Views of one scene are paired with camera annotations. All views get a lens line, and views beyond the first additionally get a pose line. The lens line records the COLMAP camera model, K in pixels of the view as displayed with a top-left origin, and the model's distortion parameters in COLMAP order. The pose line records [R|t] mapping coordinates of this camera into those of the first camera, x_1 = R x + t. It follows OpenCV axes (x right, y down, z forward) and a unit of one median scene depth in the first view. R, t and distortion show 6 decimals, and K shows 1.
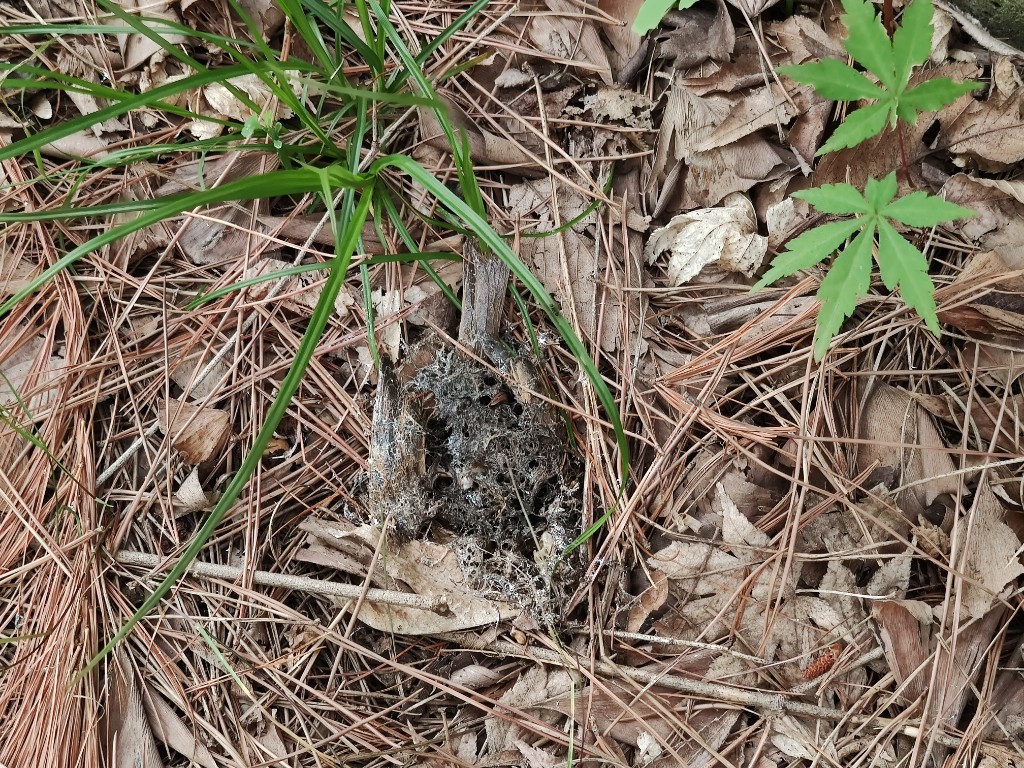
lens RADIAL K [[2499.2, 0, 546.1], [0, 2499.2, 384.8], [0, 0, 1]] dist [0.151391, -0.936363]
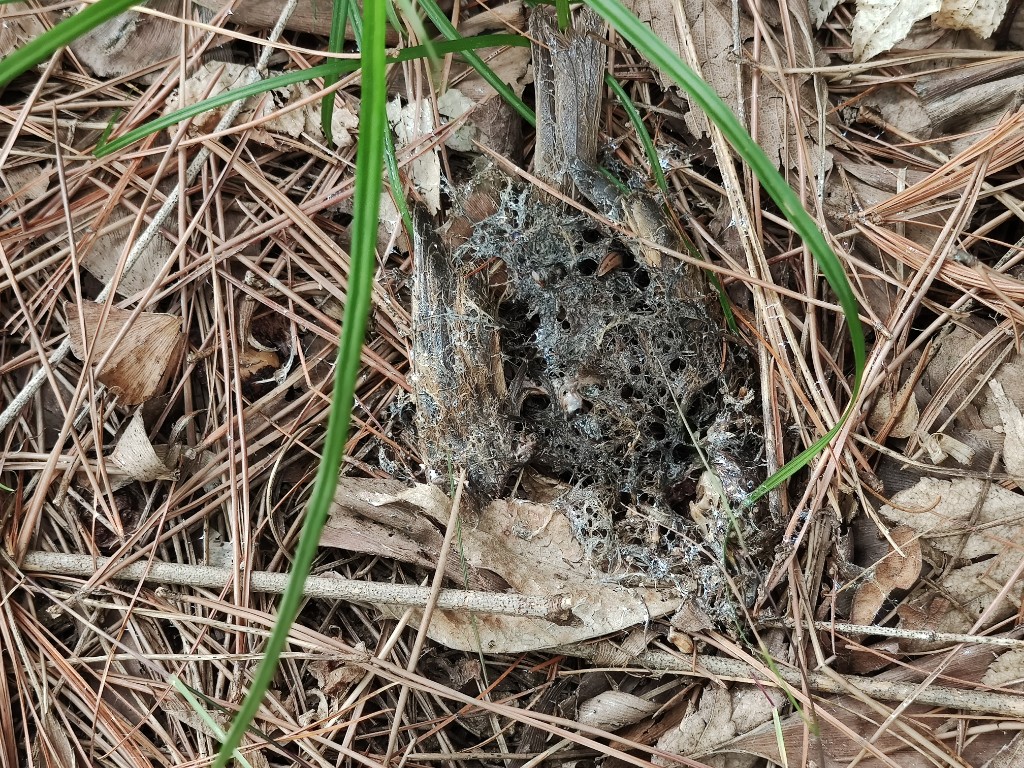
lens RADIAL K [[2499.2, 0, 546.1], [0, 2499.2, 384.8], [0, 0, 1]] dist [0.151391, -0.936363]
pose [[0.995070, -0.081895, 0.055941, -0.072978], [0.074928, 0.990306, 0.116959, -0.039165], [-0.064977, -0.112191, 0.991560, 0.373529]]
